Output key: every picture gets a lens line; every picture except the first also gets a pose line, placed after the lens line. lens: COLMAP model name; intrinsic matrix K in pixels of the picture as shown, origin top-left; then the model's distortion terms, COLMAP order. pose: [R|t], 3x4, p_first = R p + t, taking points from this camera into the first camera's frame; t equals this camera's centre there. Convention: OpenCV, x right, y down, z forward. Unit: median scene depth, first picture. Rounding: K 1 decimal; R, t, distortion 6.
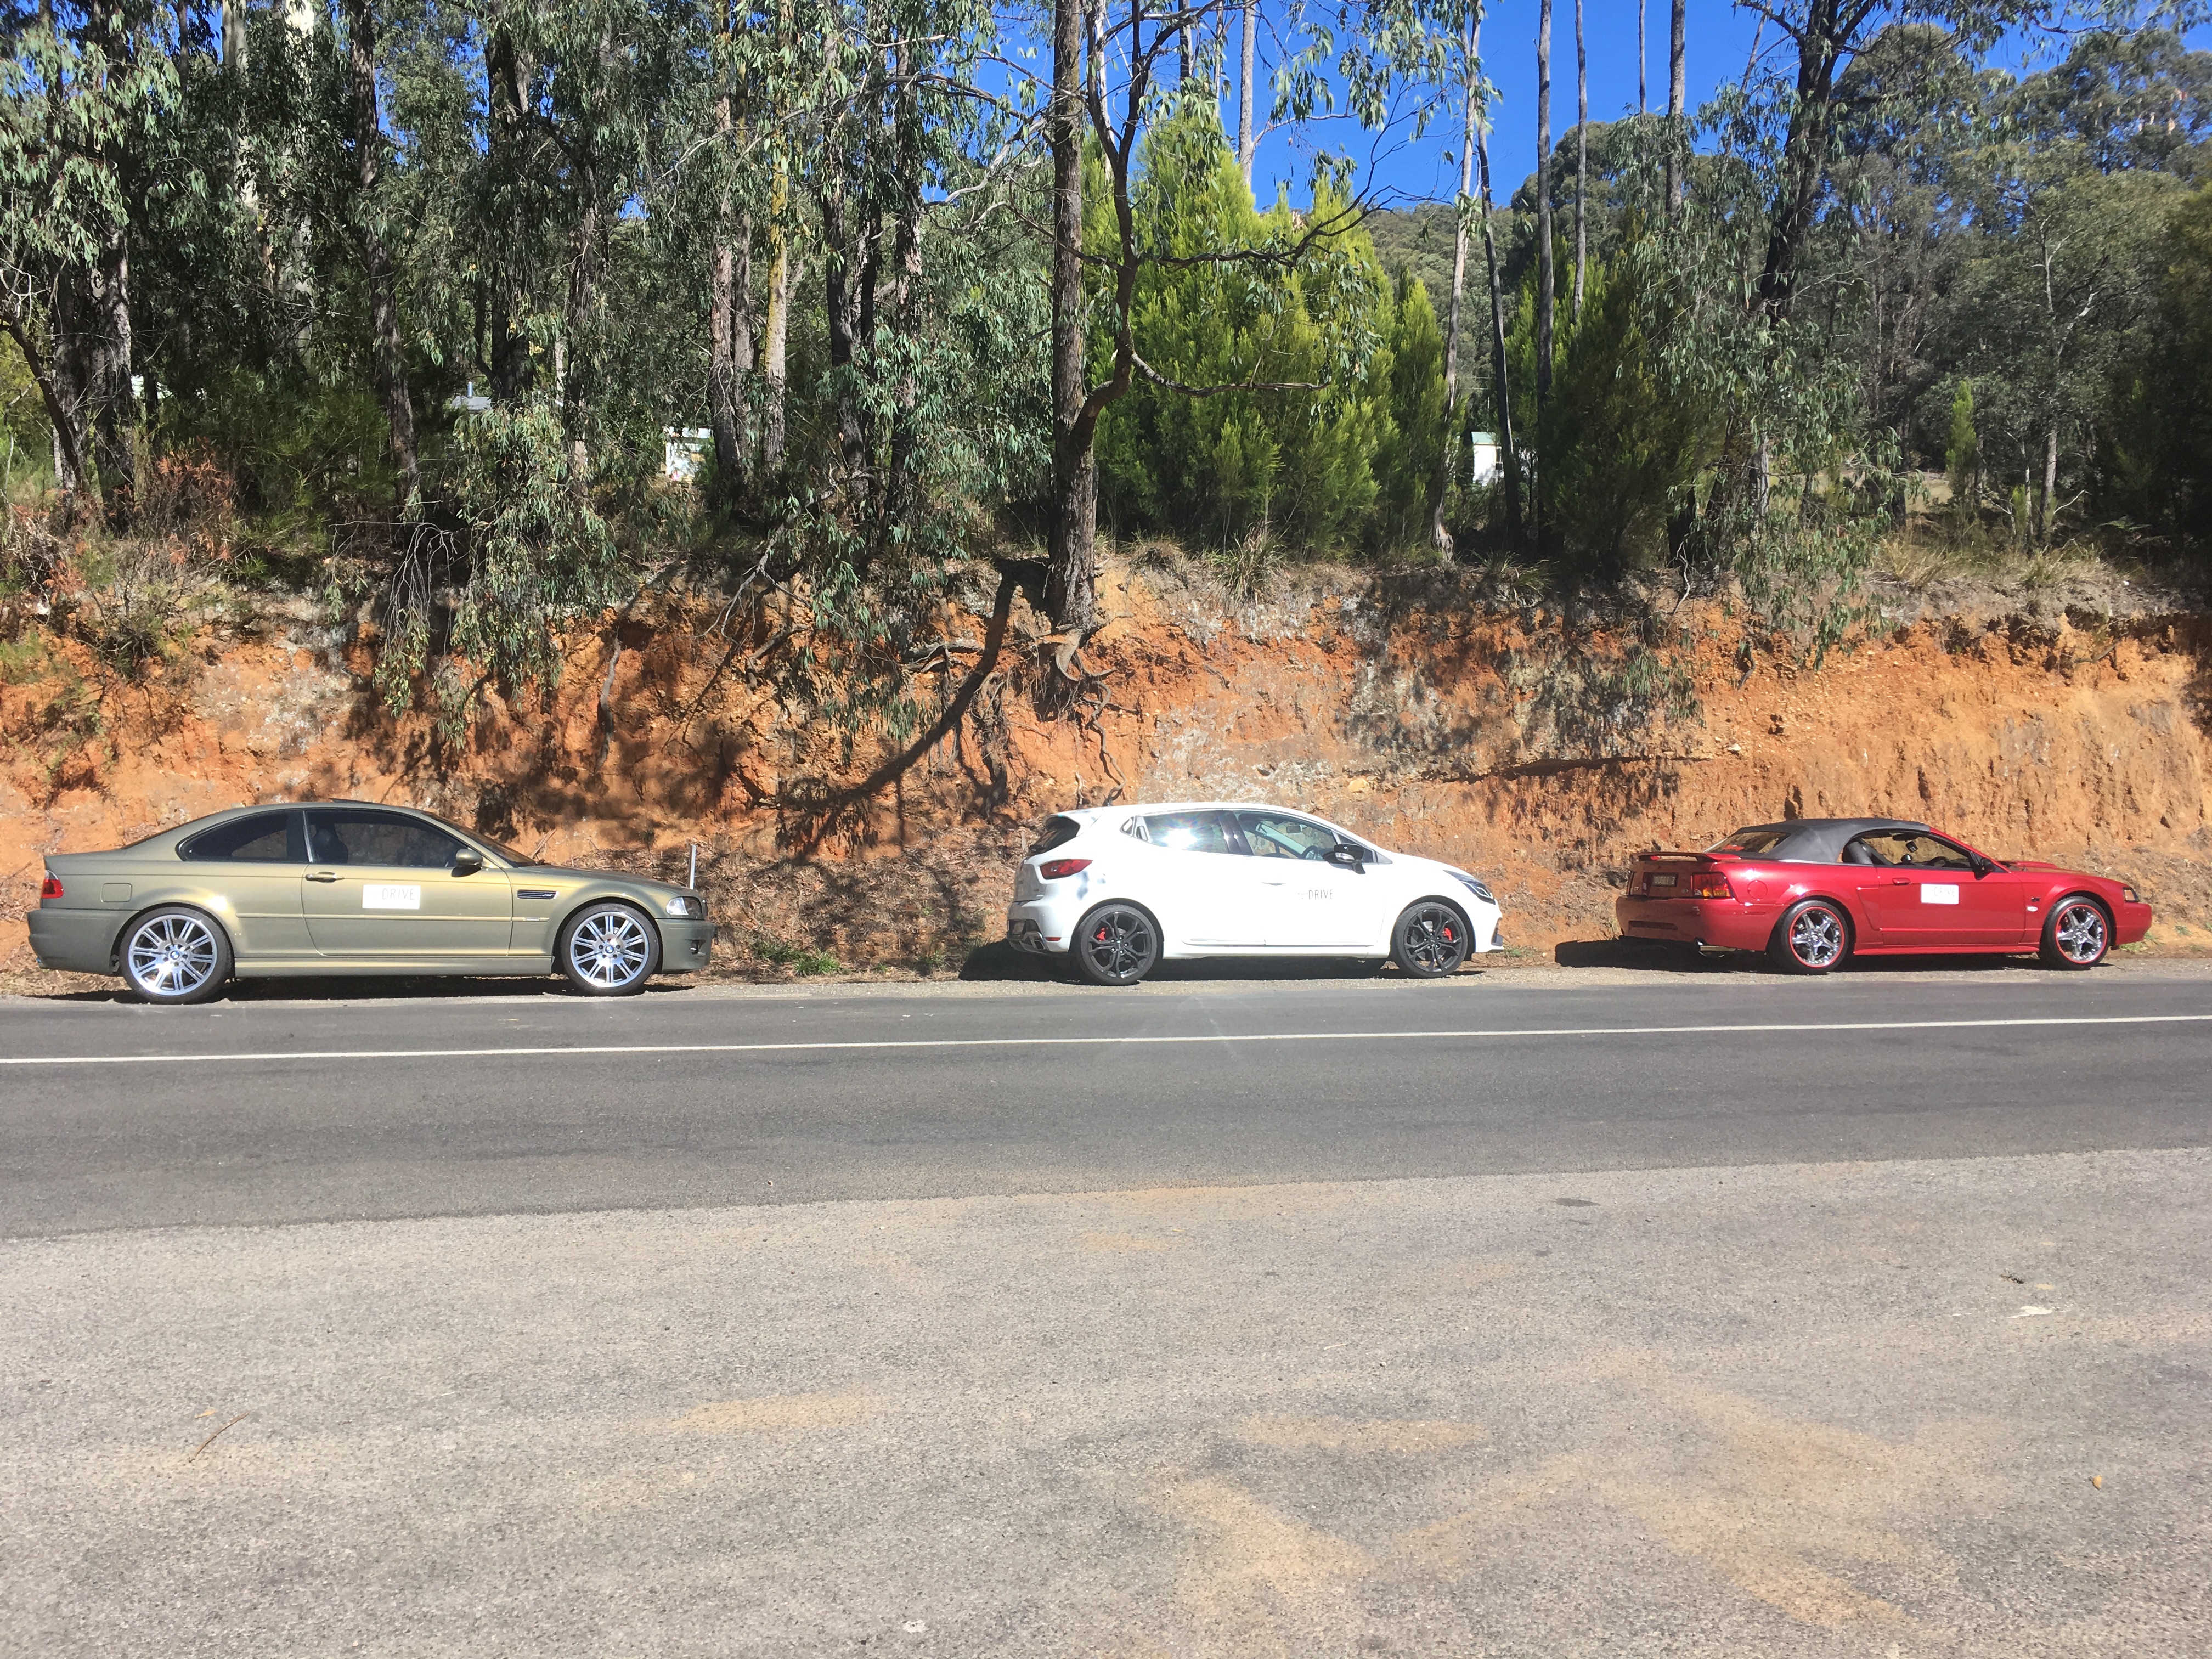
lens RADIAL K [[1859.2, 0, 1106.2], [0, 1859.2, 835.8], [0, 0, 1]] dist [-0.007793, -0.002221]
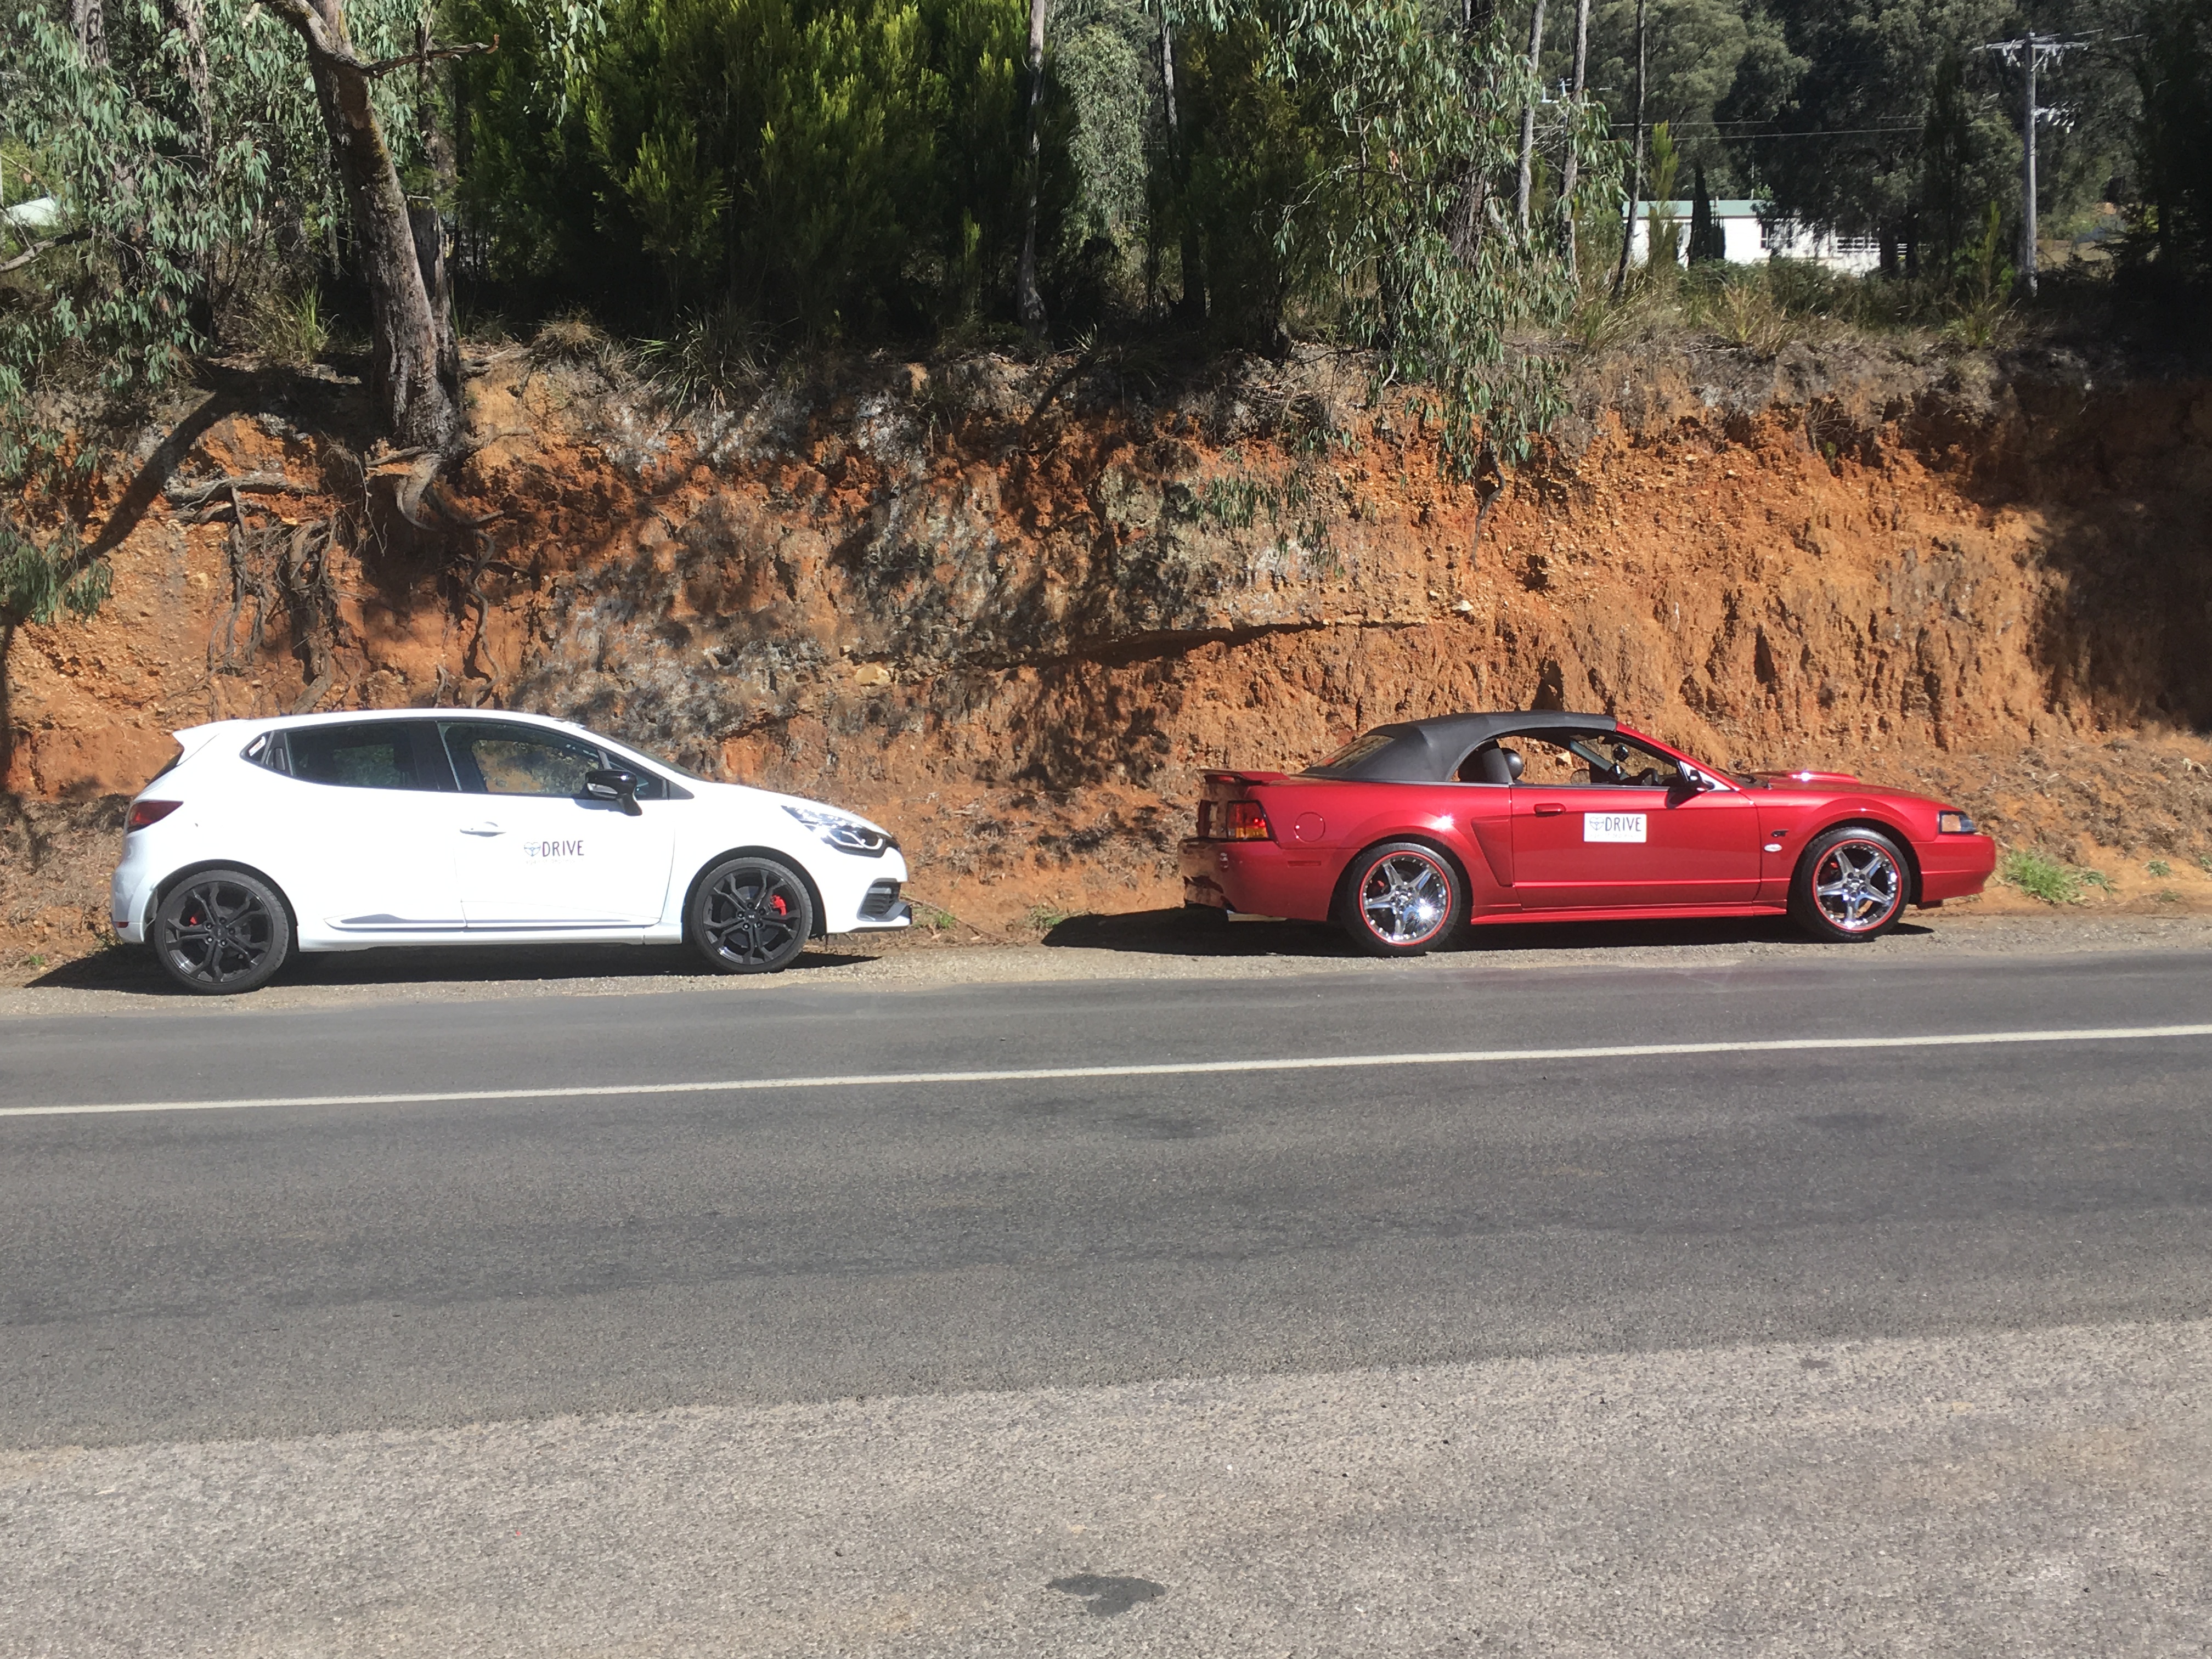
lens RADIAL K [[2334.8, 0, 1106.0], [0, 2334.8, 827.0], [0, 0, 1]] dist [0.038132, 0.000000]
pose [[0.996981, -0.016418, -0.075887, 0.295497], [0.019361, 0.999082, 0.038220, -0.002919], [0.075190, -0.039574, 0.996384, 0.158630]]
